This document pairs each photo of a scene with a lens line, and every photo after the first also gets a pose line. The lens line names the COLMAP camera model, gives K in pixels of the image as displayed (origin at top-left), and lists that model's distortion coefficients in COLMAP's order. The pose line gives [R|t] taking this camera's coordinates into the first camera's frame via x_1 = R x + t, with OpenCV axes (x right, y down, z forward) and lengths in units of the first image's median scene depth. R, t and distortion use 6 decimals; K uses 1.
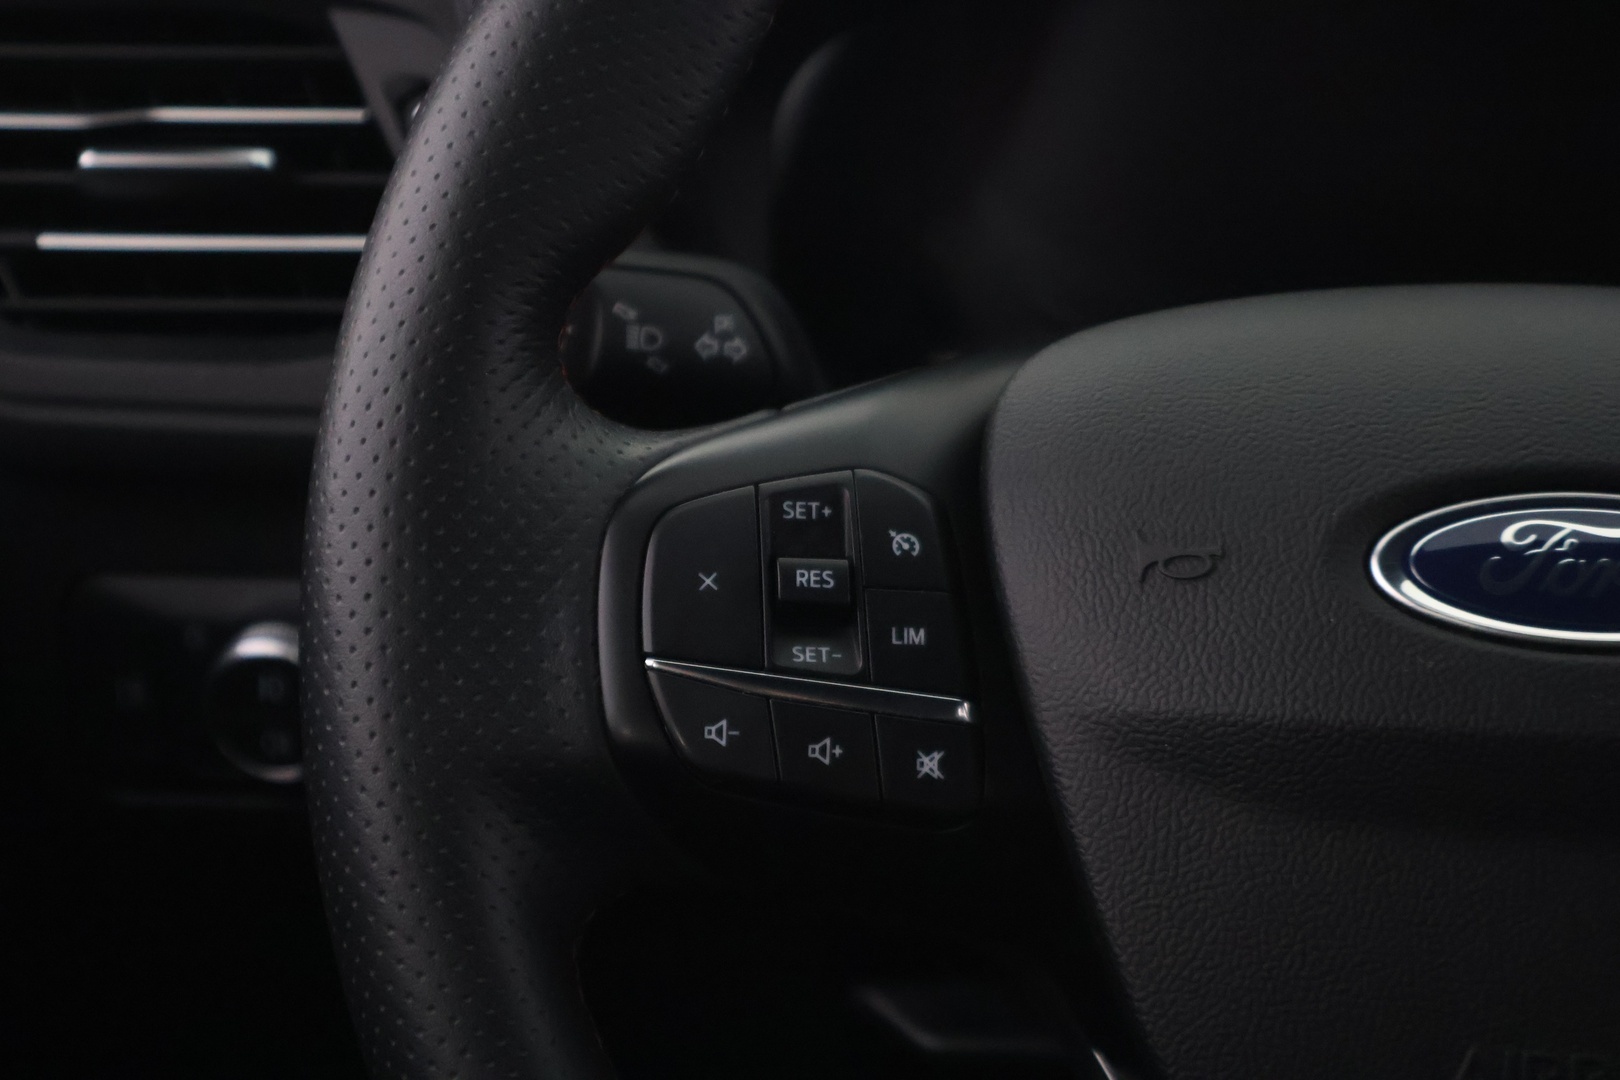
lens RADIAL K [[3288.6, 0, 810.0], [0, 3288.6, 540.0], [0, 0, 1]] dist [0.015913, 0.005557]
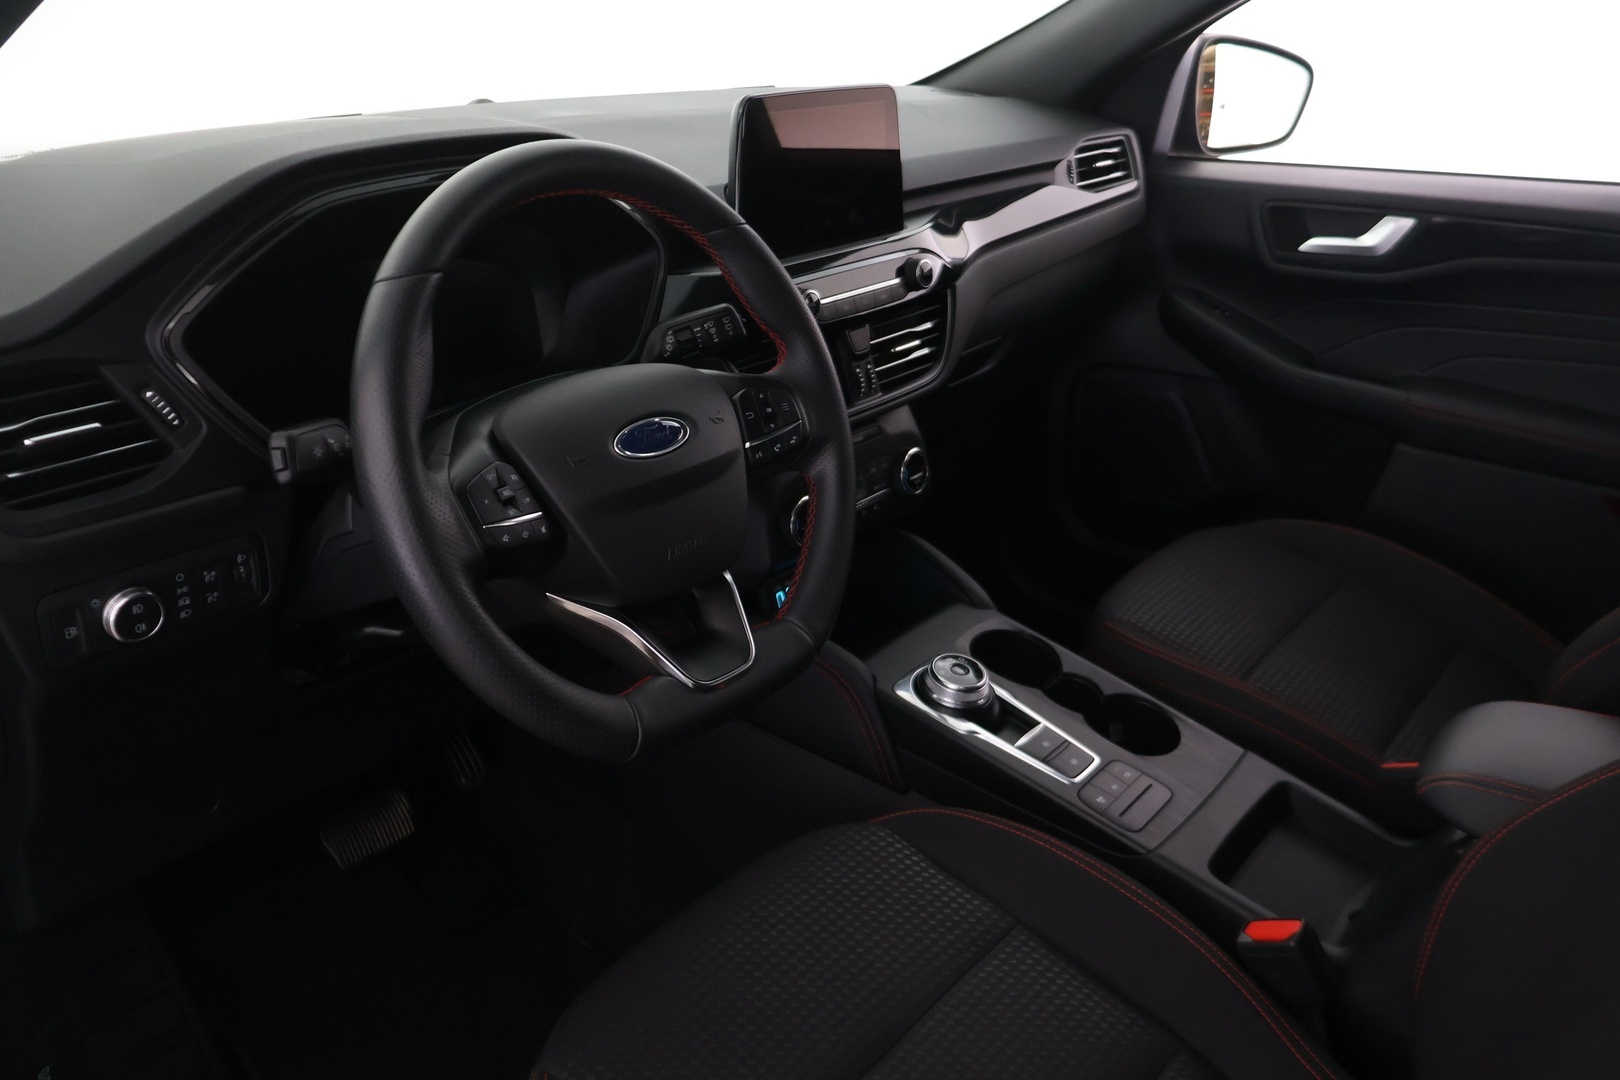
lens RADIAL K [[1344.4, 0, 810.0], [0, 1344.4, 540.0], [0, 0, 1]] dist [-0.005390, 0.006414]
pose [[0.534018, -0.313609, 0.785159, -1.038462], [0.207356, 0.948880, 0.237972, -0.230422], [-0.819651, 0.035726, 0.571748, -0.164343]]
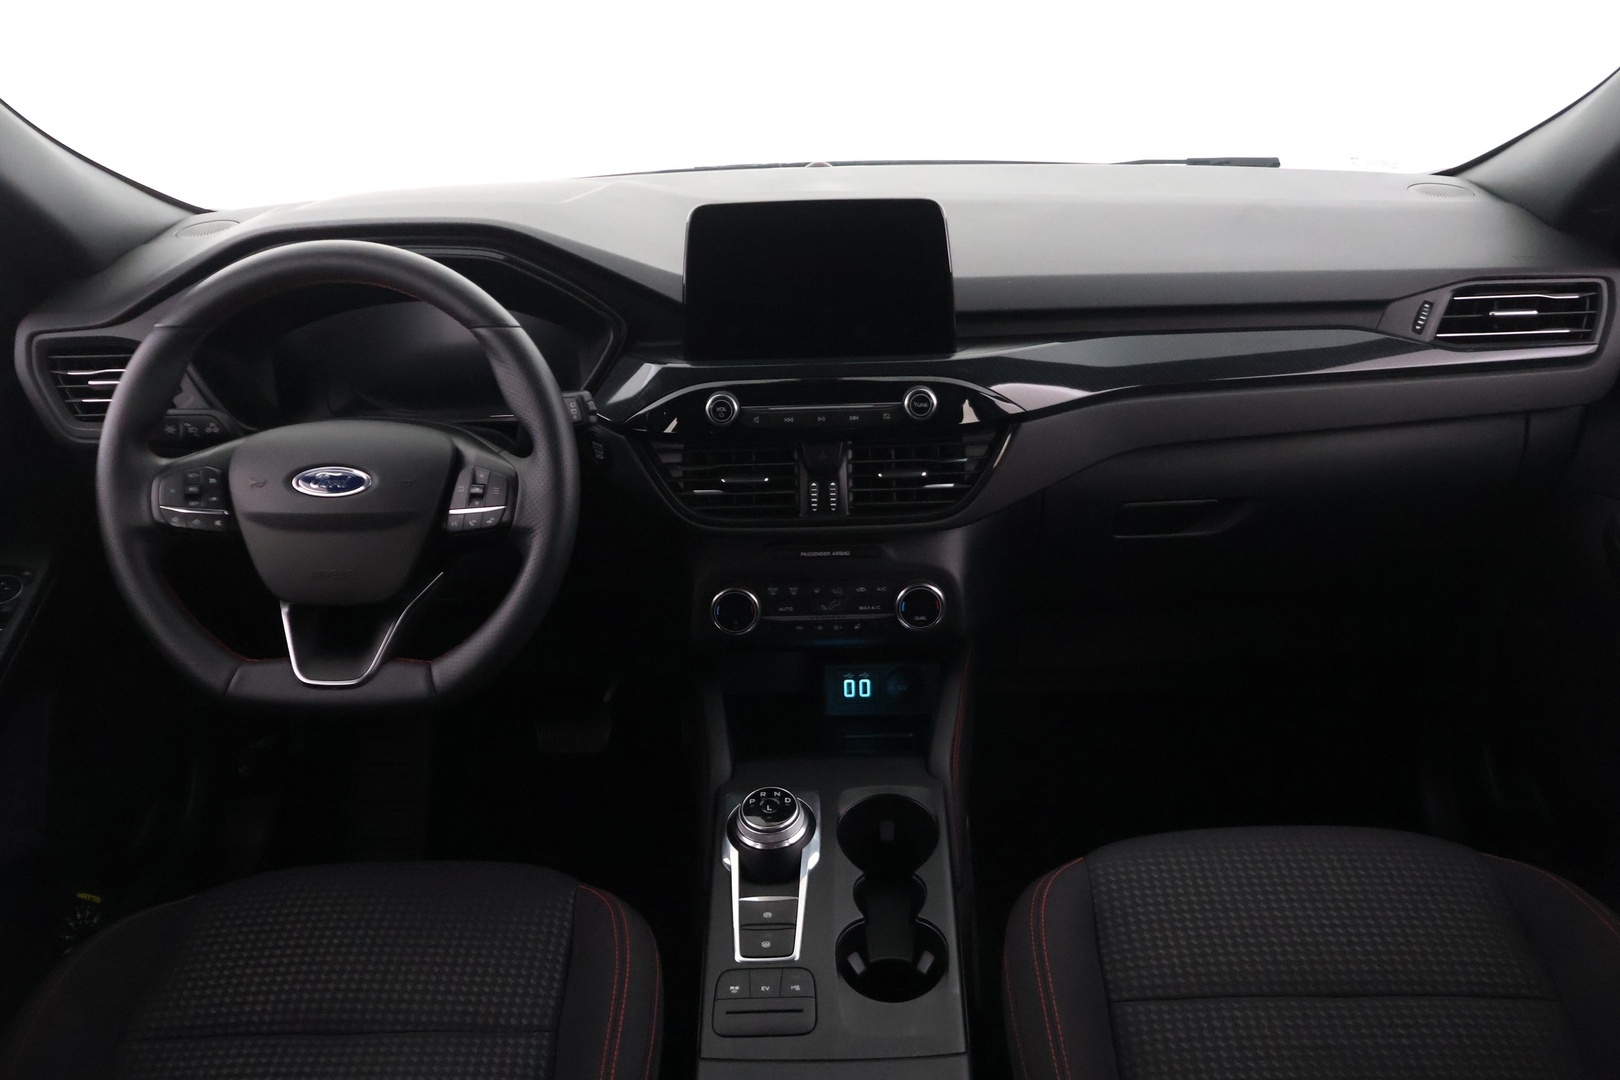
lens RADIAL K [[1344.4, 0, 810.0], [0, 1344.4, 540.0], [0, 0, 1]] dist [-0.005390, 0.006414]
pose [[0.995849, -0.056143, 0.071640, 0.825380], [0.044766, 0.987434, 0.151558, -0.189354], [-0.079249, -0.147722, 0.985849, -1.209800]]
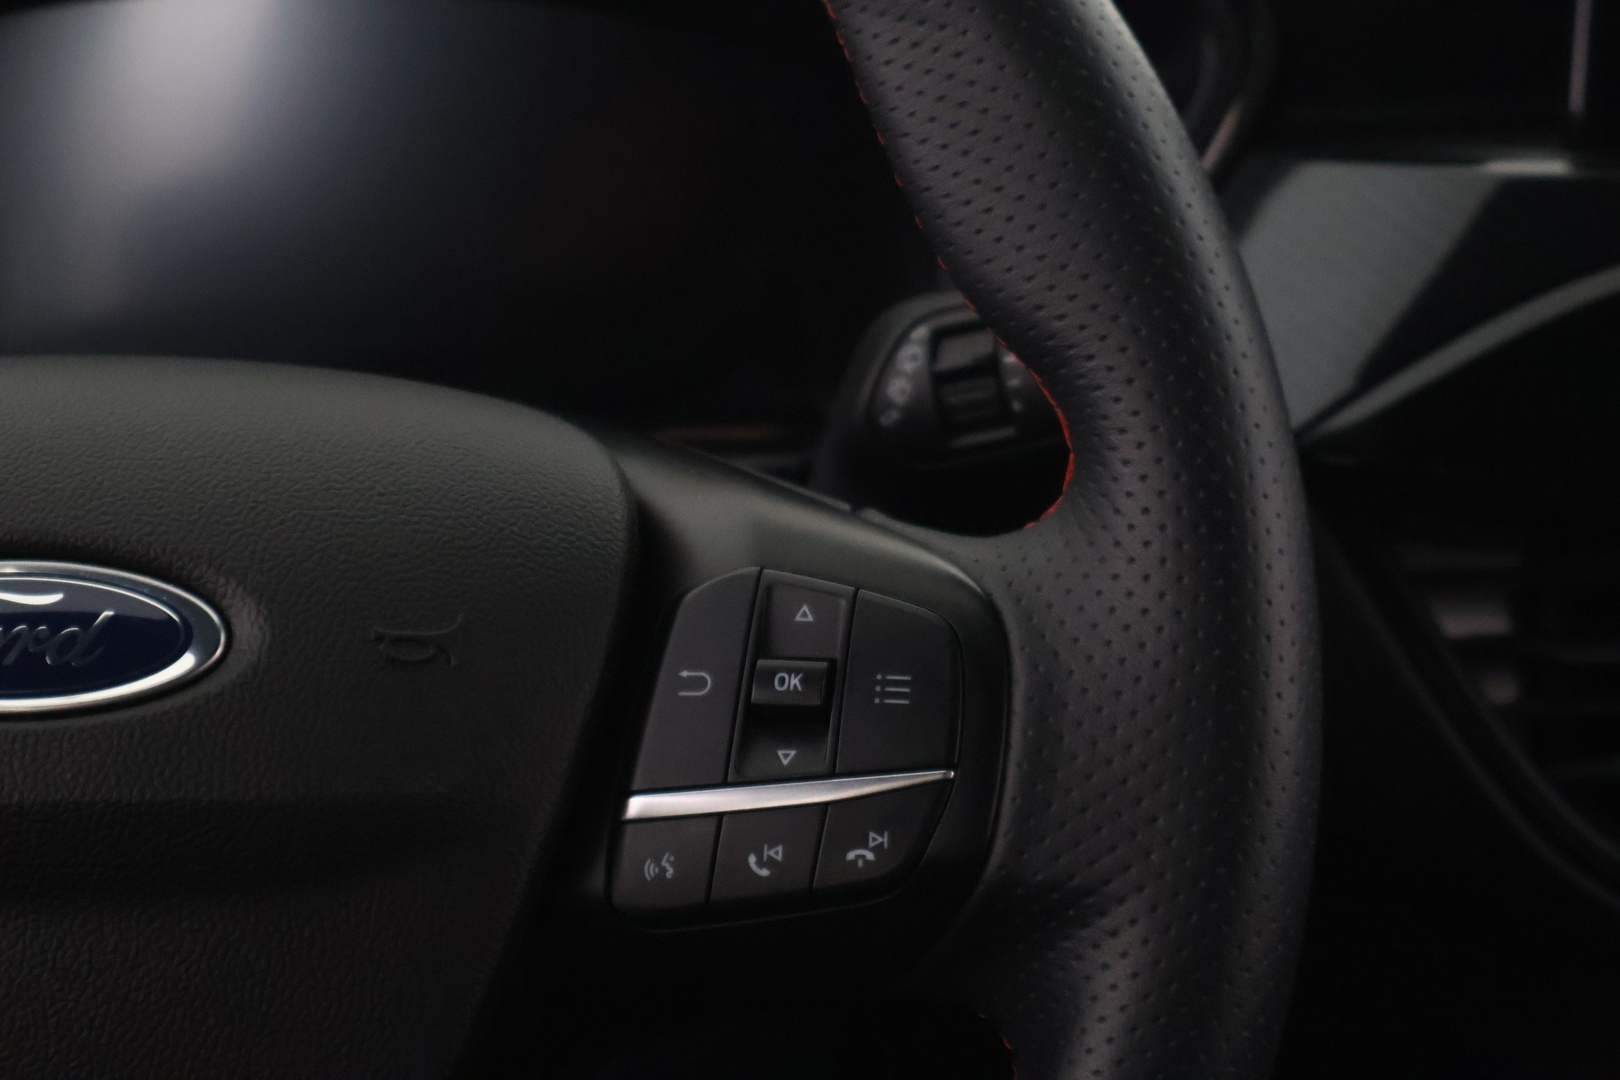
lens RADIAL K [[3288.6, 0, 810.0], [0, 3288.6, 540.0], [0, 0, 1]] dist [0.015913, 0.005557]
pose [[0.993955, -0.038505, 0.102811, 0.364467], [0.041271, 0.998837, -0.024915, 0.013106], [-0.101733, 0.029007, 0.994389, -0.029475]]
